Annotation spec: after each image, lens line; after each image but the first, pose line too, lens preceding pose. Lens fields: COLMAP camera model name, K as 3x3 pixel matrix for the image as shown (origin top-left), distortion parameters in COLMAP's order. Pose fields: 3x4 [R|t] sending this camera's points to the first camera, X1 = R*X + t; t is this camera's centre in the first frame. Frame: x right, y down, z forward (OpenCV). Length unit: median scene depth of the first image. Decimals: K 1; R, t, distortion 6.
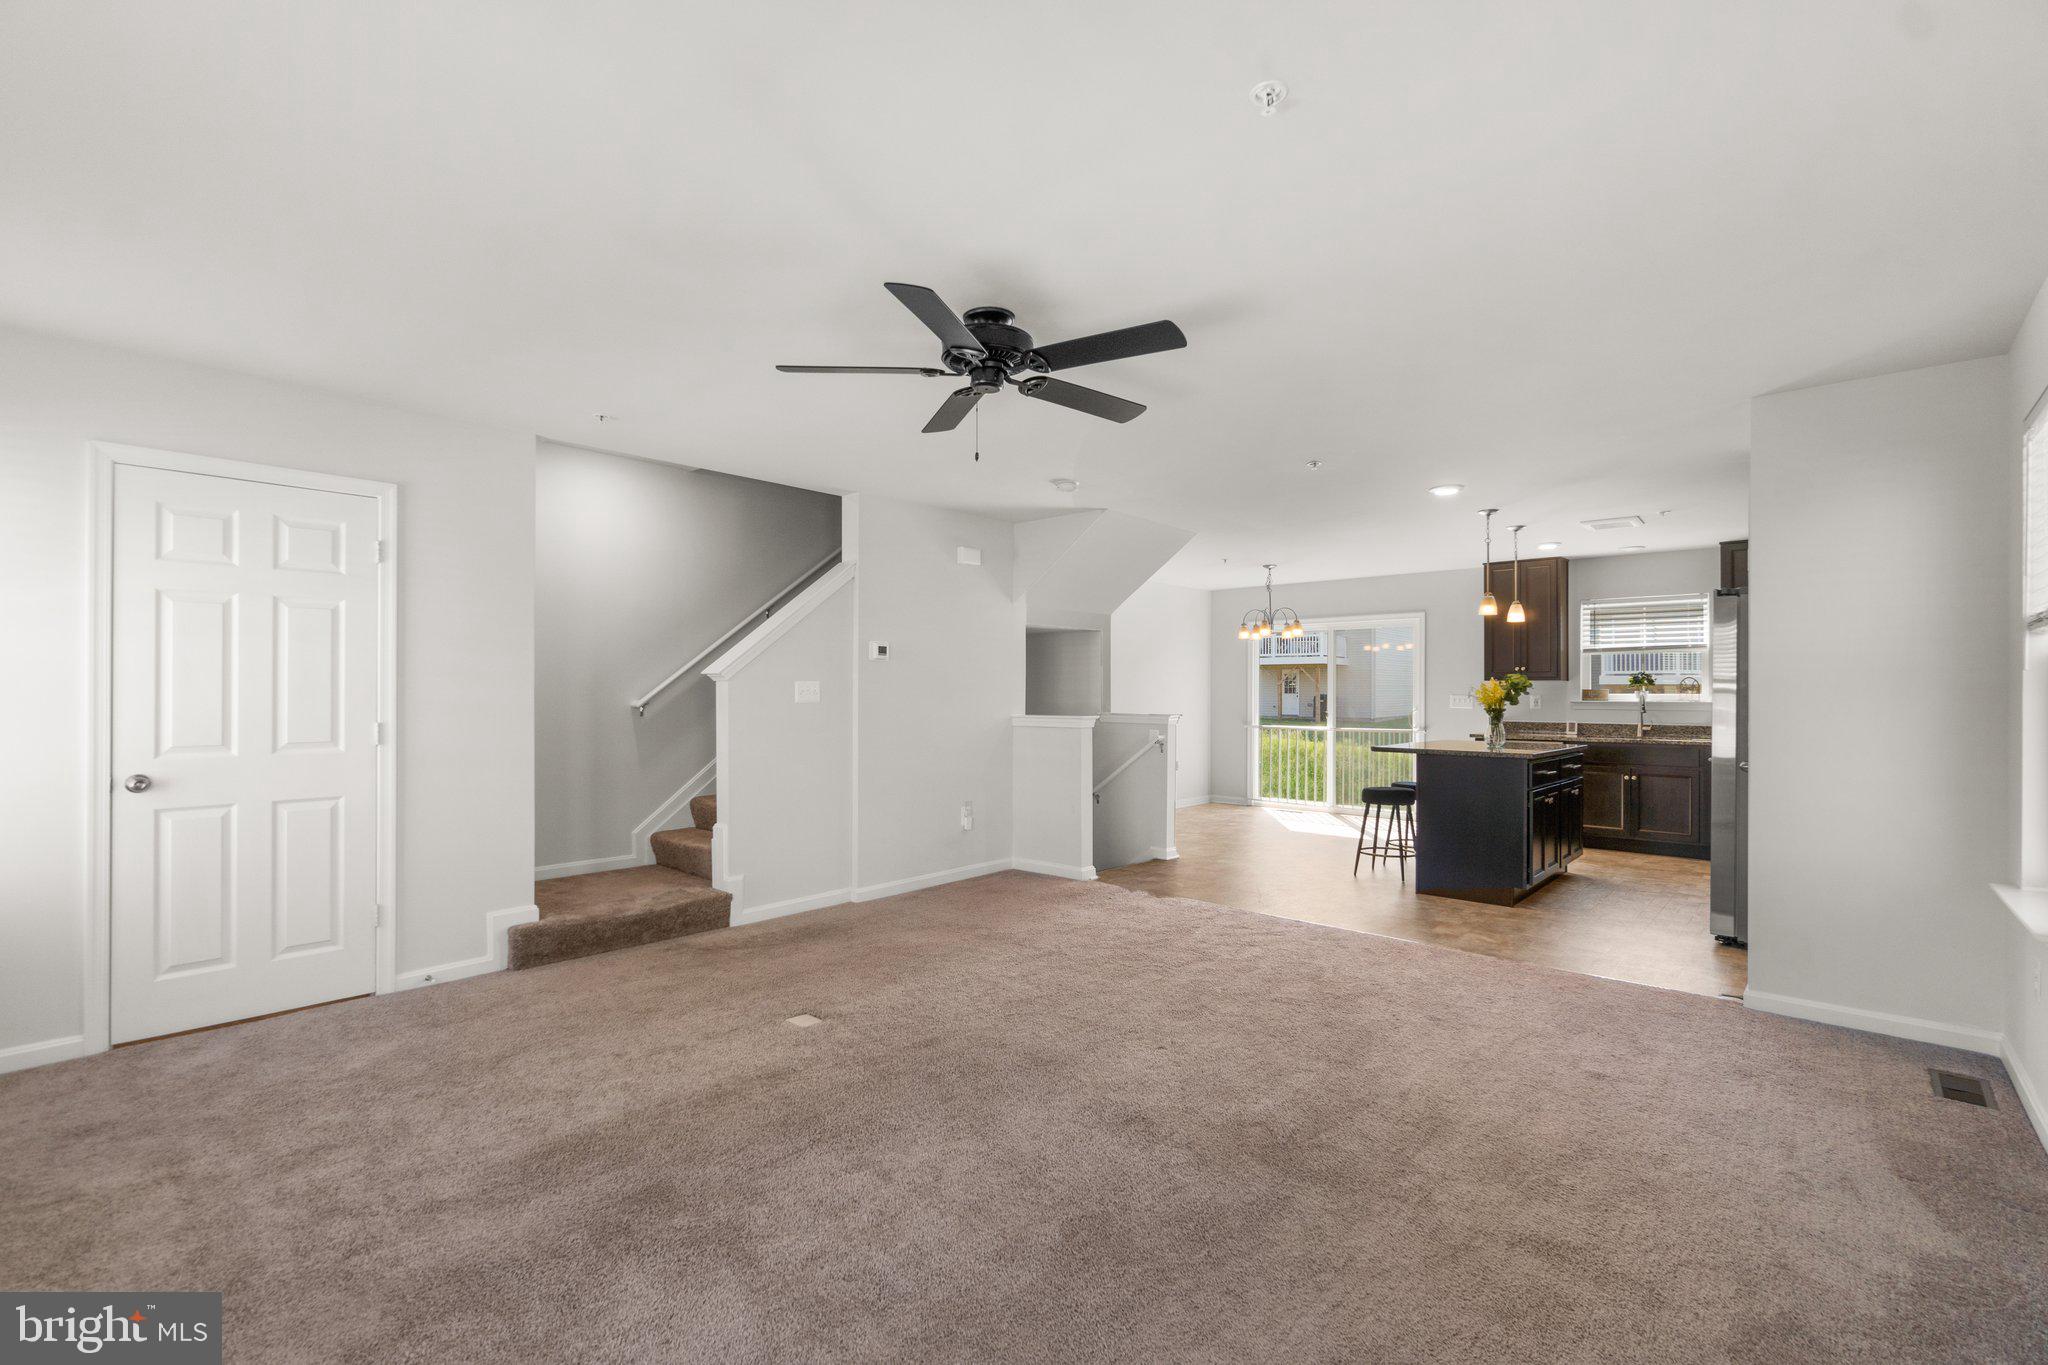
lens RADIAL K [[907.7, 0, 1014.8], [0, 907.7, 683.4], [0, 0, 1]] dist [-0.000742, -0.001224]
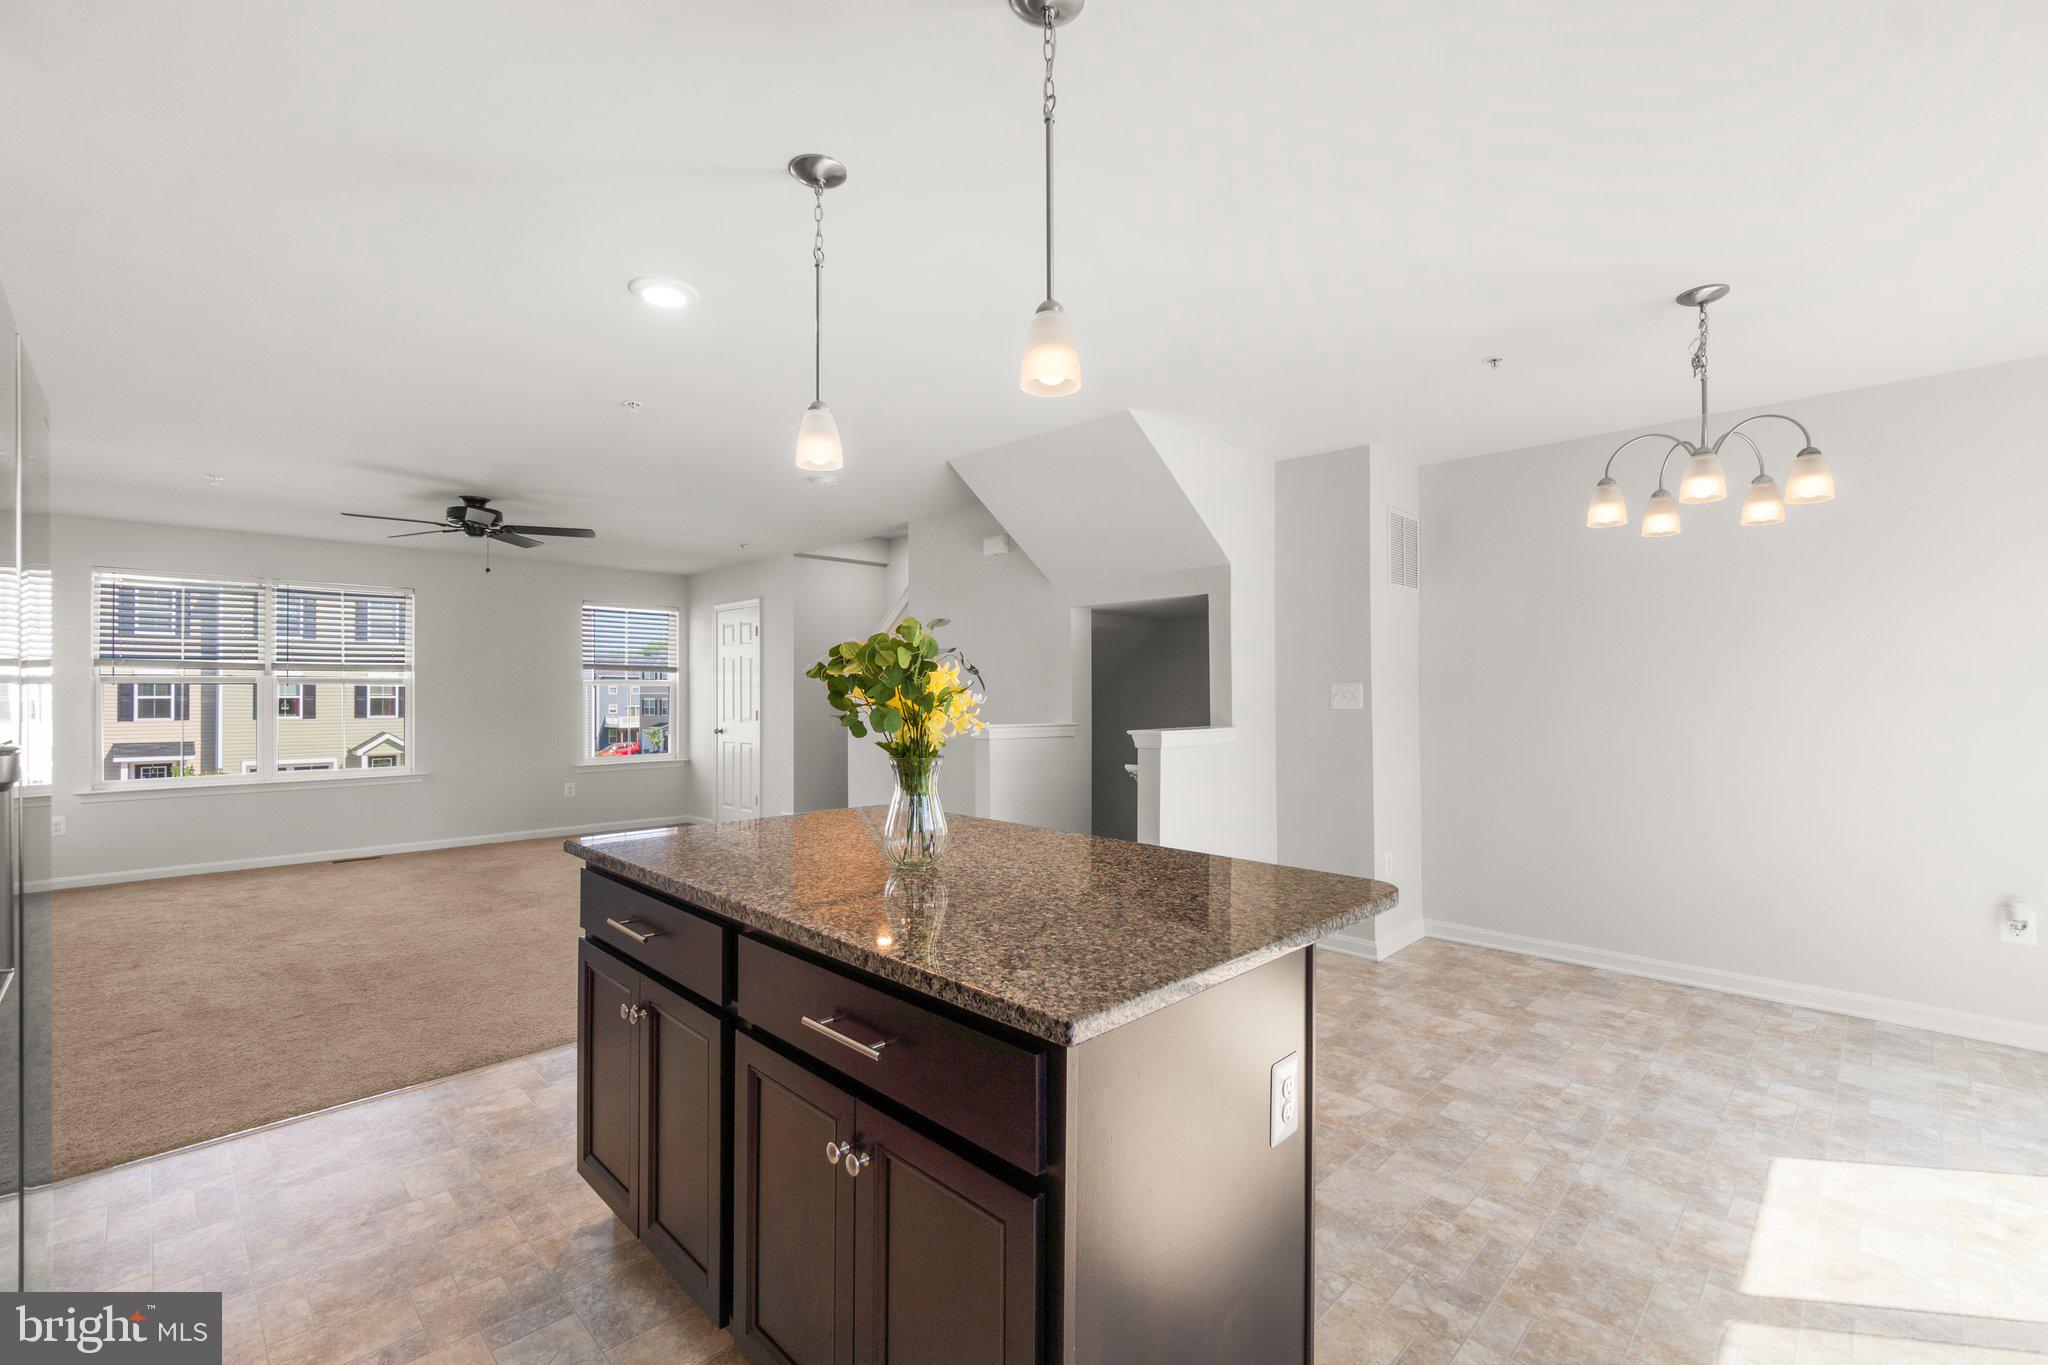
lens RADIAL K [[872.5, 0, 1024.0], [0, 872.5, 682.5], [0, 0, 1]] dist [-0.001835, -0.000387]
pose [[-0.047976, -0.018610, -0.998675, 0.689595], [0.012330, 0.999739, -0.019223, 0.012366], [0.998772, -0.013236, -0.047734, 0.895231]]
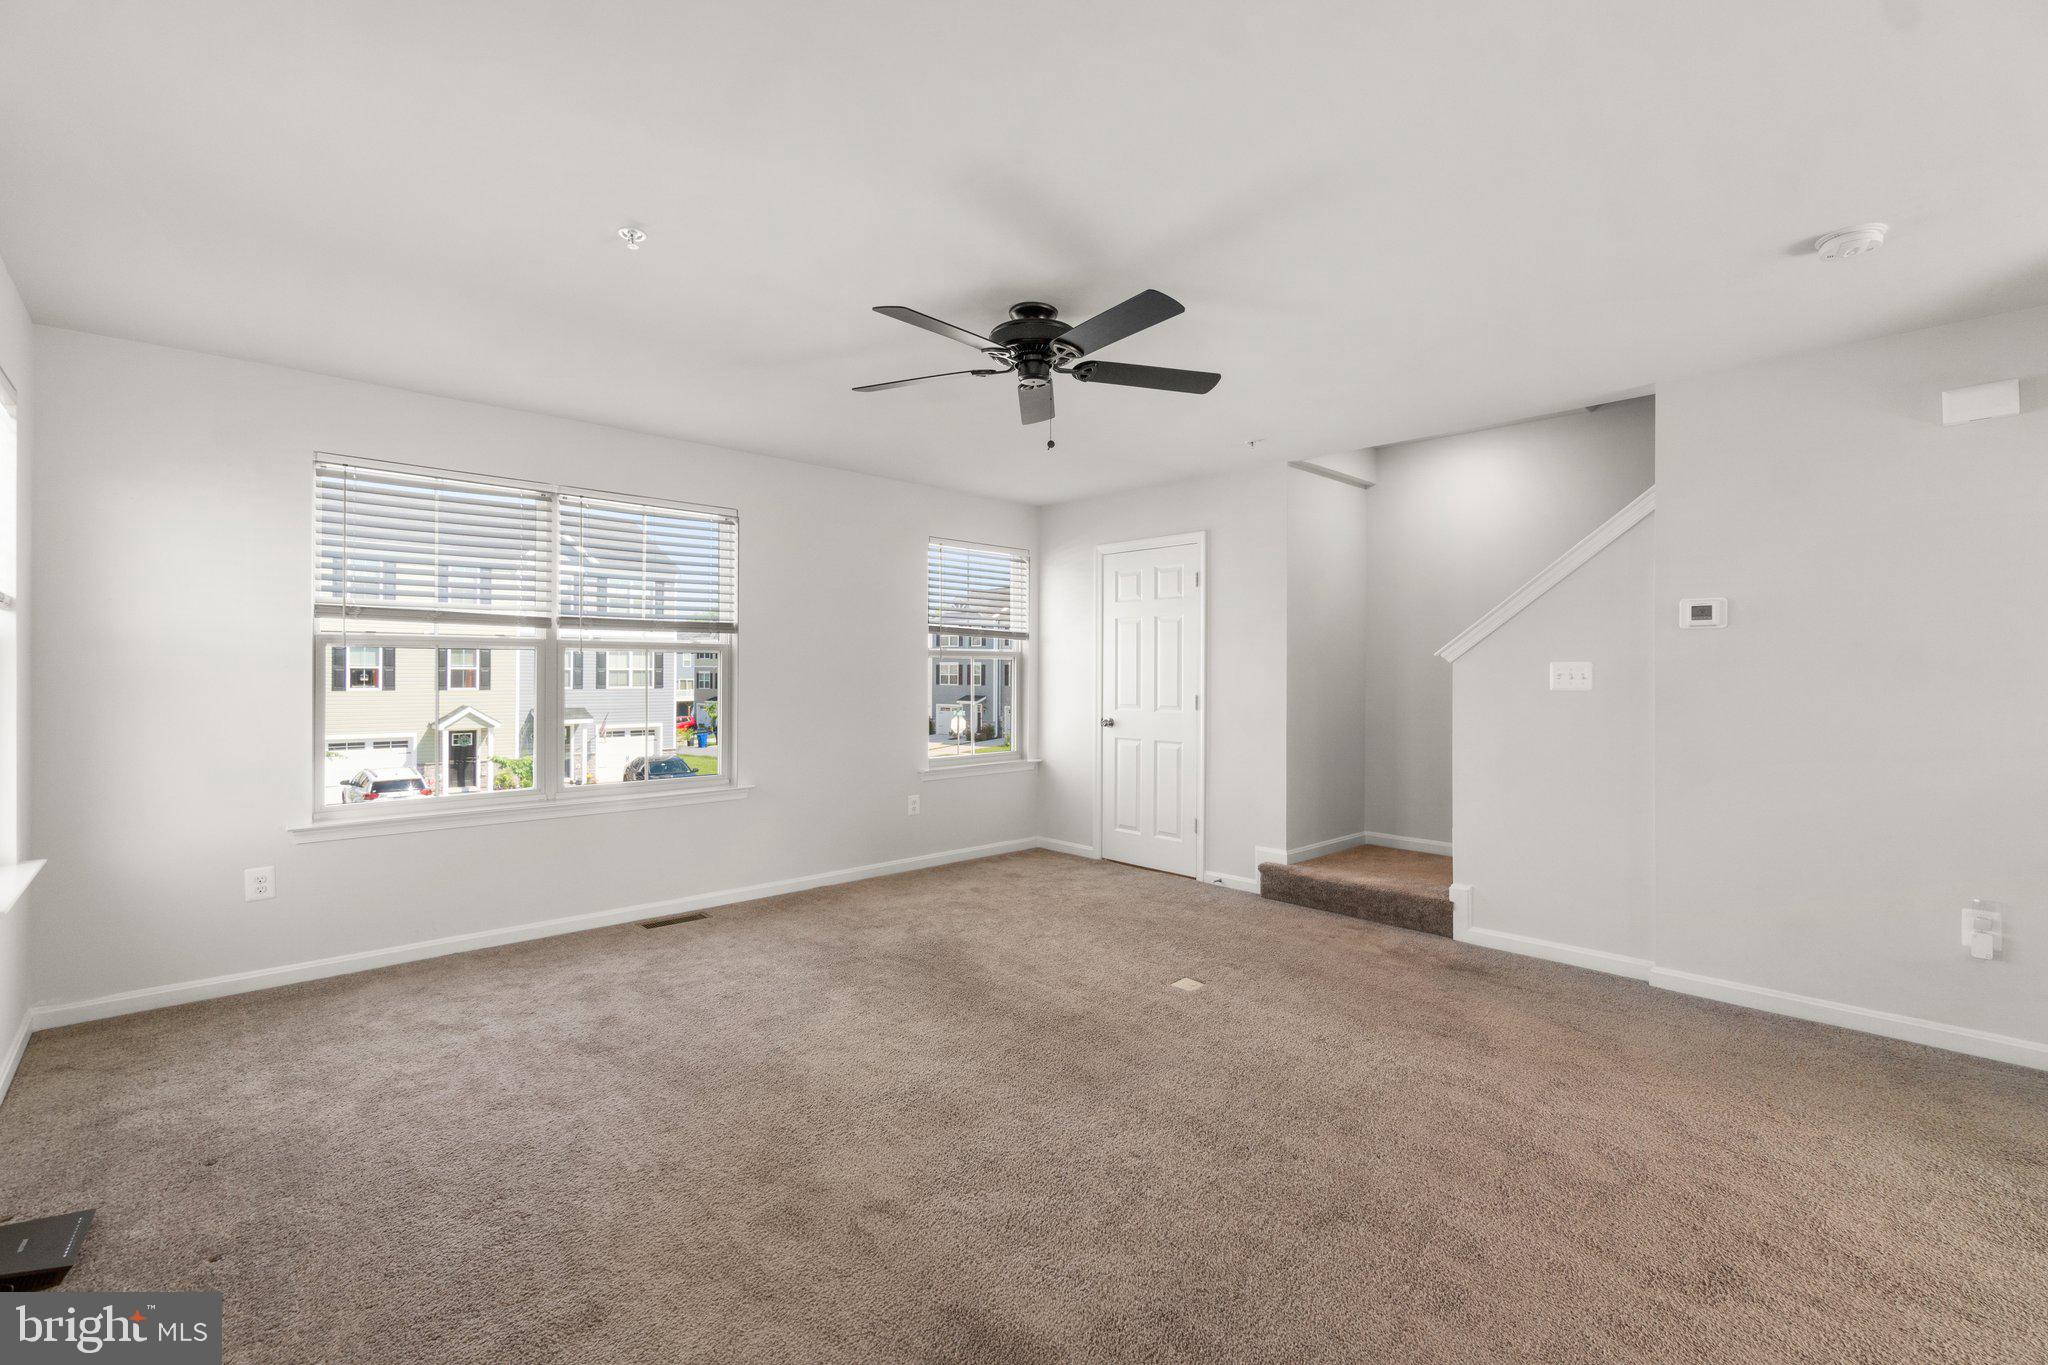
lens RADIAL K [[872.5, 0, 1024.0], [0, 872.5, 682.5], [0, 0, 1]] dist [-0.001835, -0.000387]
pose [[-0.074095, 0.007793, -0.997221, 0.379500], [0.002518, 0.999968, 0.007628, 0.005418], [0.997248, -0.001946, -0.074112, 0.426120]]
